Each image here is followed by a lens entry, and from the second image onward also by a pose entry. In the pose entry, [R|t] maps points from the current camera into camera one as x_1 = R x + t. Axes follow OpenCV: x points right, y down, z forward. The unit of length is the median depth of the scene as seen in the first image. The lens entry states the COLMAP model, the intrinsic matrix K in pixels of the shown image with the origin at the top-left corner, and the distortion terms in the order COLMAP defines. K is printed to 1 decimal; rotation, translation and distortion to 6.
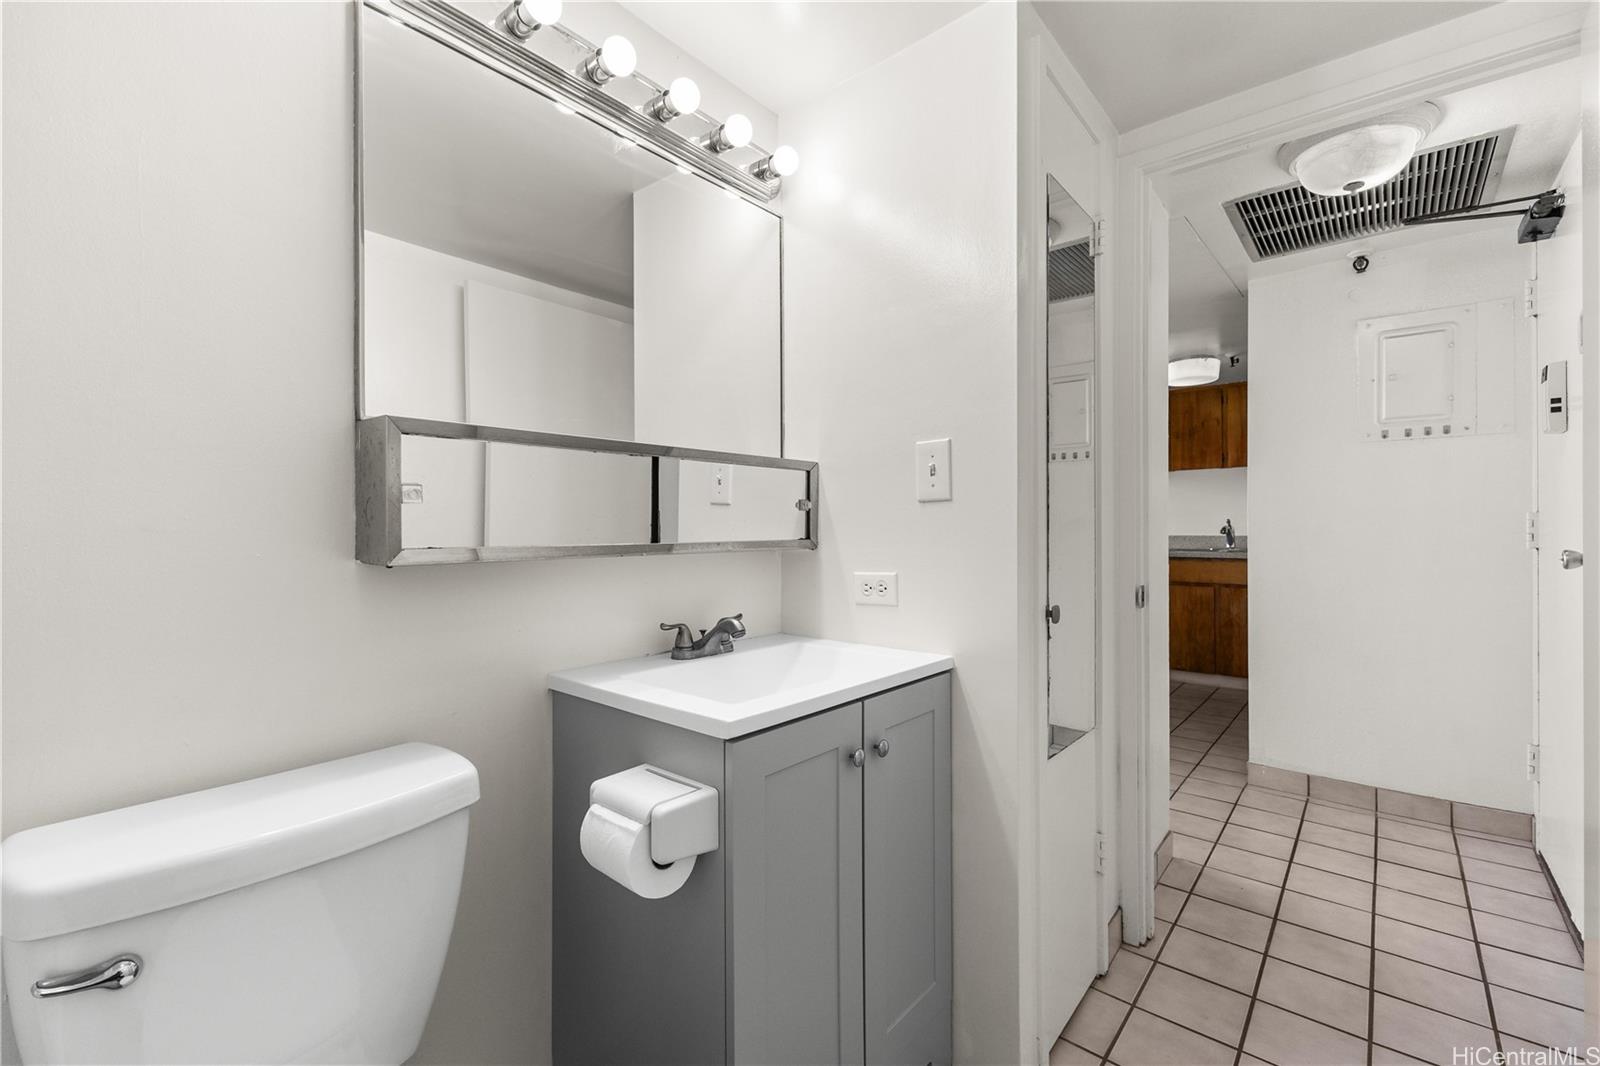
lens RADIAL K [[685.5, 0, 800.2], [0, 685.5, 533.6], [0, 0, 1]] dist [0.003281, -0.000956]
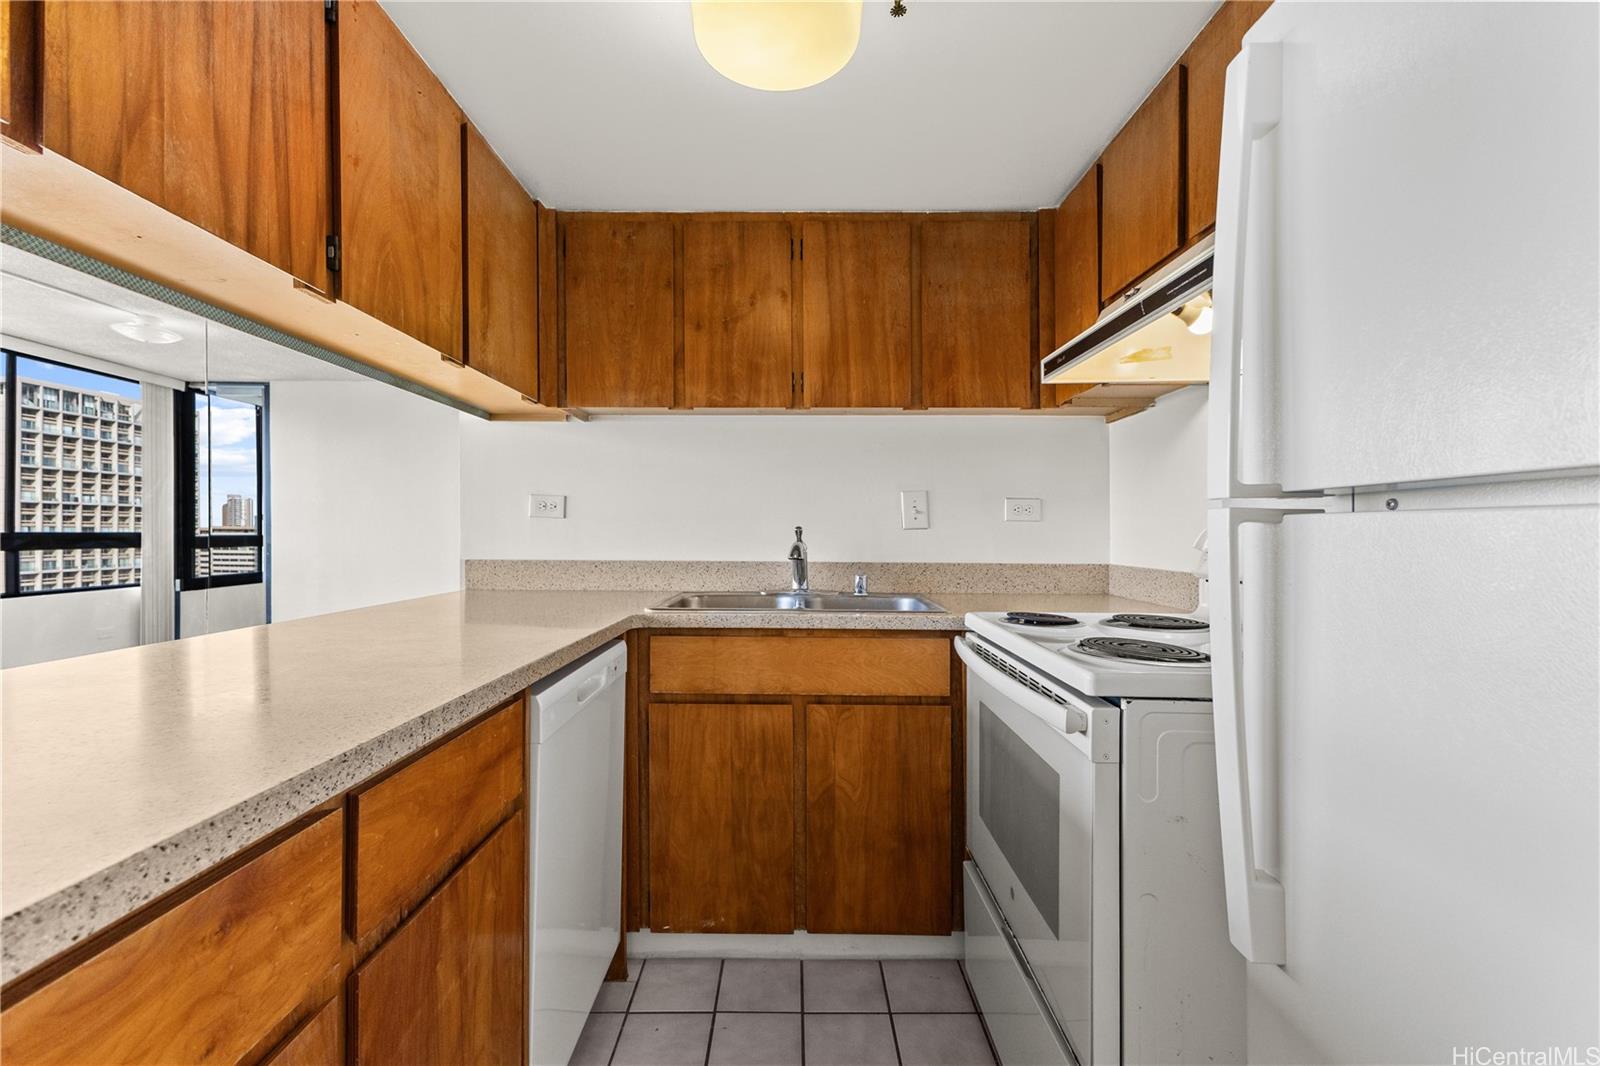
lens RADIAL K [[692.9, 0, 791.9], [0, 692.9, 540.1], [0, 0, 1]] dist [0.004069, -0.000176]
pose [[0.767129, -0.003685, 0.641483, 0.344965], [-0.001475, 0.999971, 0.007509, -0.016033], [-0.641492, -0.006707, 0.767101, 0.683894]]
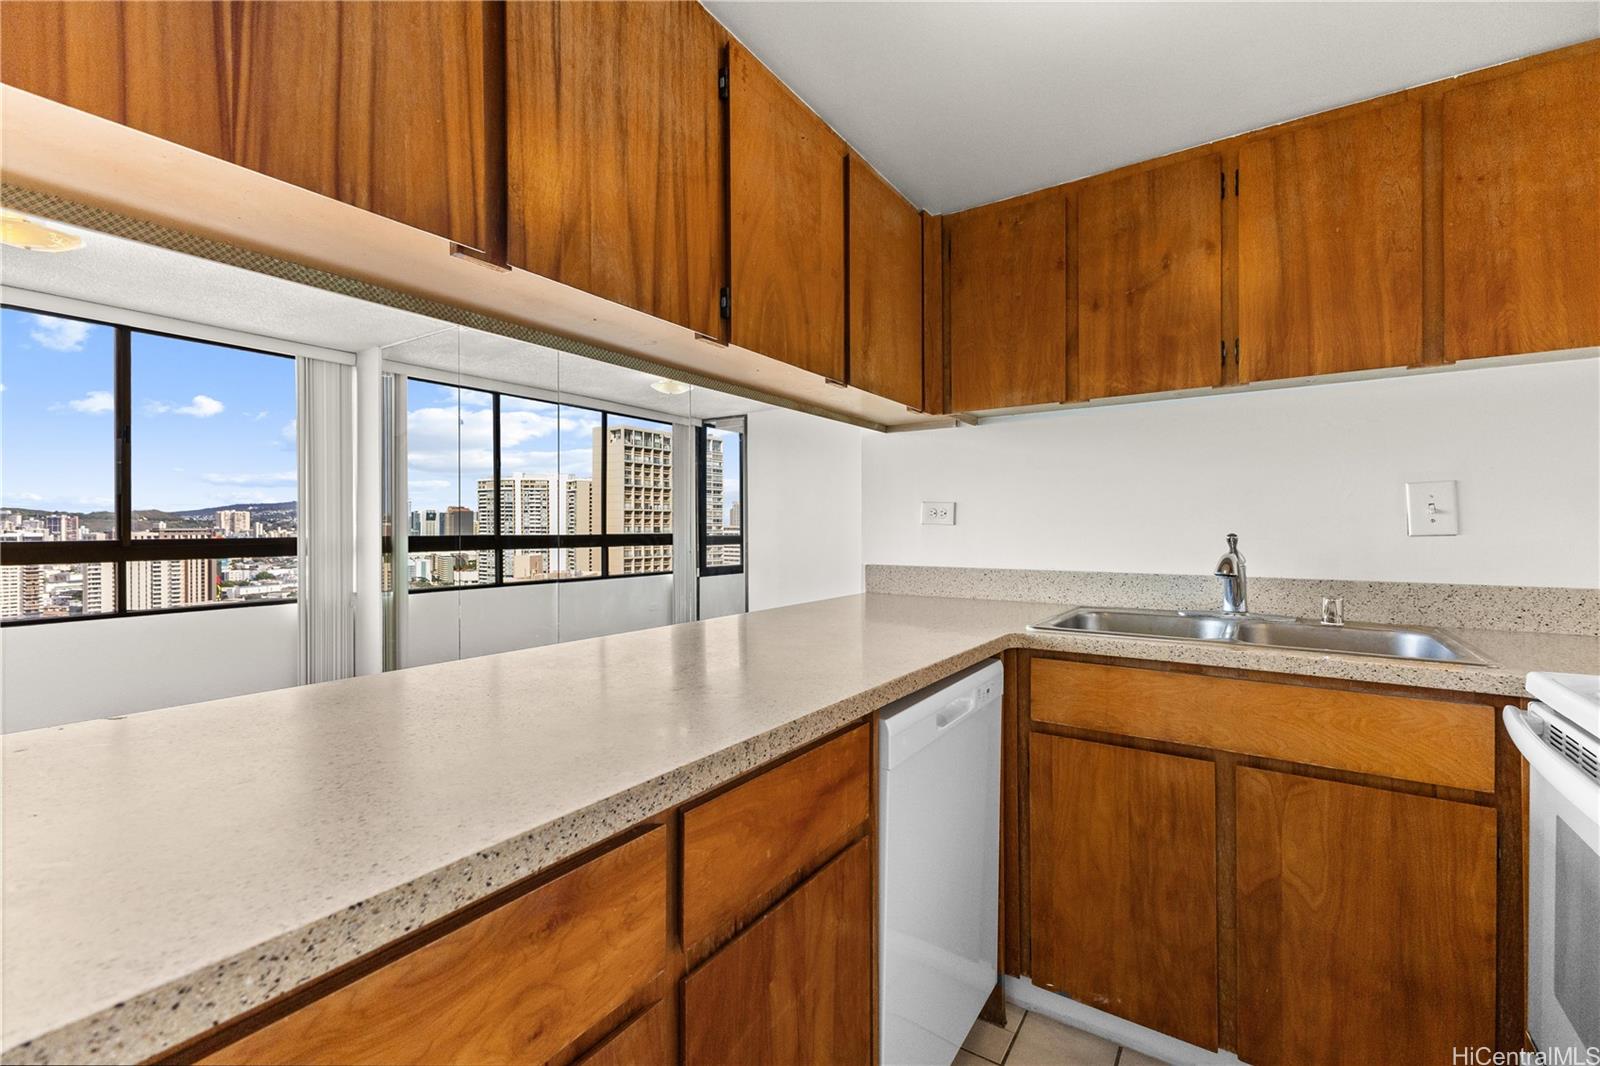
lens RADIAL K [[682.6, 0, 801.9], [0, 682.6, 538.9], [0, 0, 1]] dist [0.010113, -0.000183]
pose [[0.993569, -0.004708, 0.113129, 0.376931], [0.003466, 0.999932, 0.011170, -0.023668], [-0.113174, -0.010706, 0.993517, 0.699933]]
